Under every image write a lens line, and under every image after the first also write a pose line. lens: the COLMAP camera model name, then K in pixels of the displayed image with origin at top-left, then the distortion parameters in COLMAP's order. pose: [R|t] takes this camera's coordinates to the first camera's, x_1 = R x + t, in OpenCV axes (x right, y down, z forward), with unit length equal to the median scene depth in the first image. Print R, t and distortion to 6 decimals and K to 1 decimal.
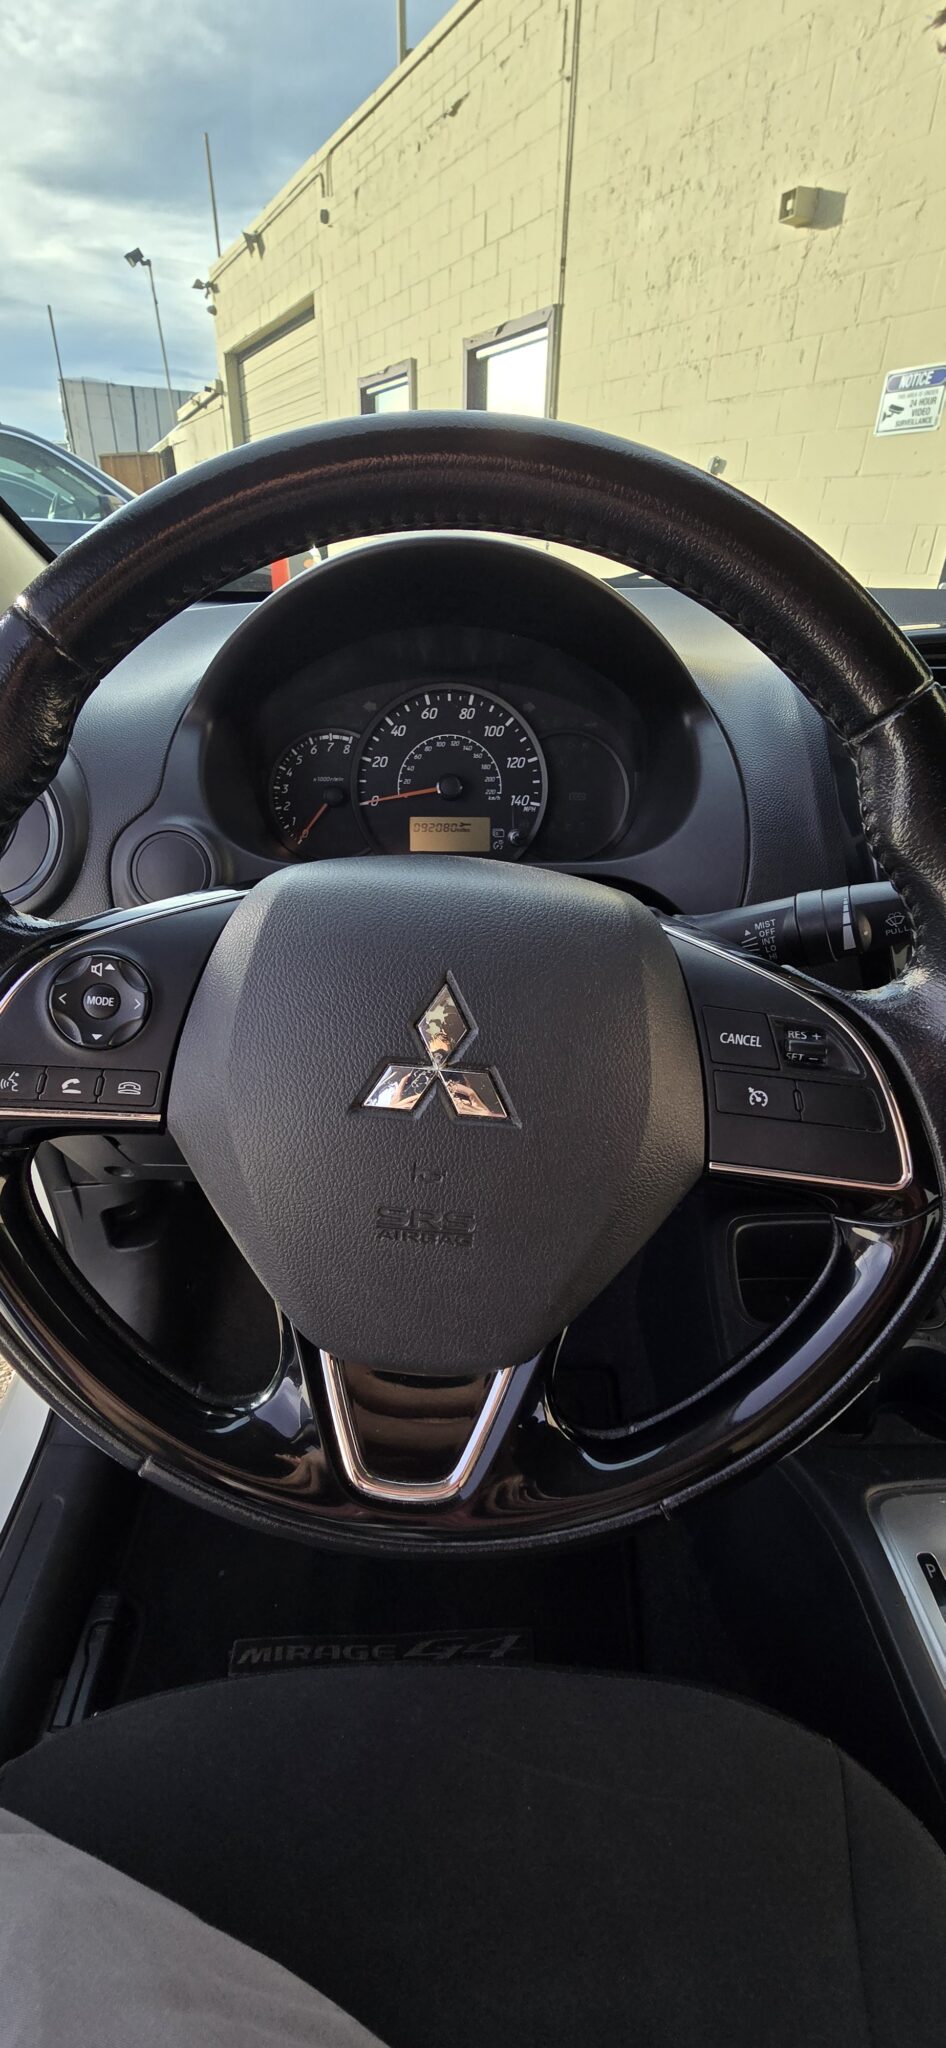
lens RADIAL K [[840.8, 0, 468.8], [0, 840.8, 1025.9], [0, 0, 1]] dist [-0.004527, 0.002426]
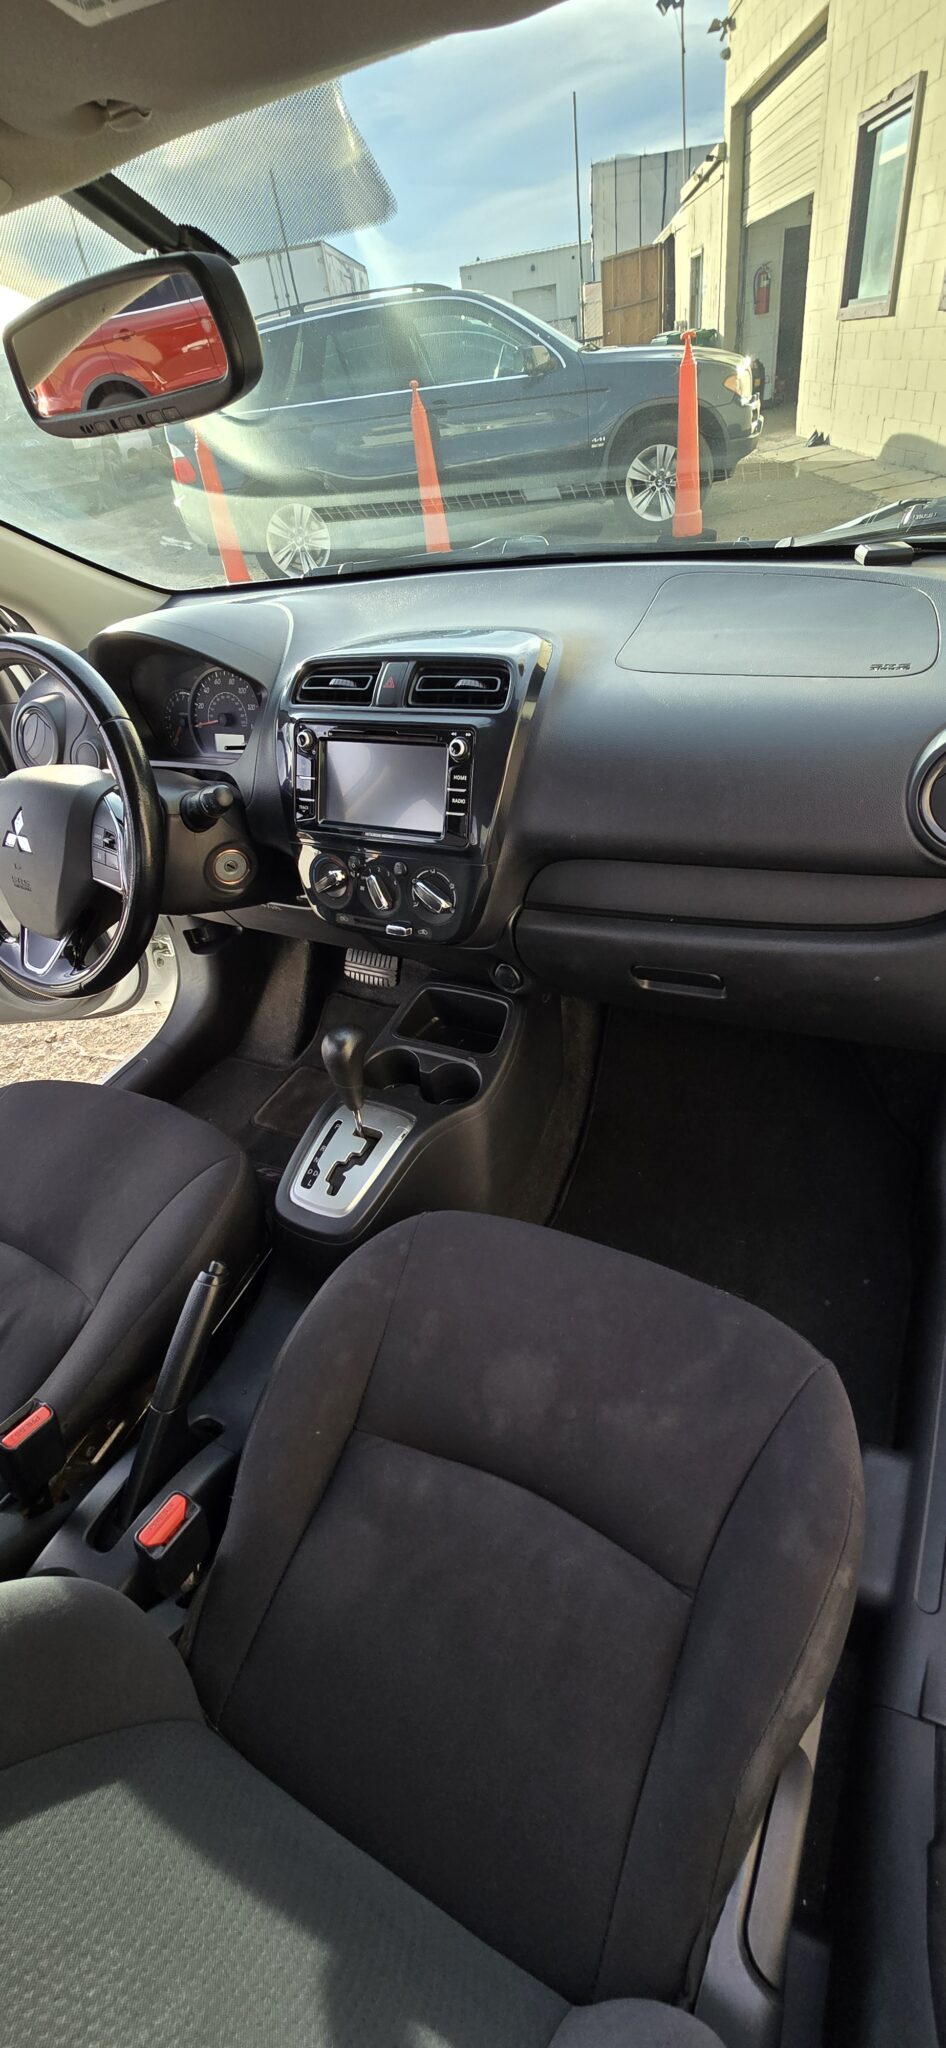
lens RADIAL K [[840.8, 0, 477.3], [0, 840.8, 1022.4], [0, 0, 1]] dist [-0.004527, 0.002426]
pose [[0.868943, 0.193458, -0.455536, 0.129389], [-0.112239, 0.973485, 0.199324, -0.004088], [0.482018, -0.122072, 0.867616, -0.044557]]
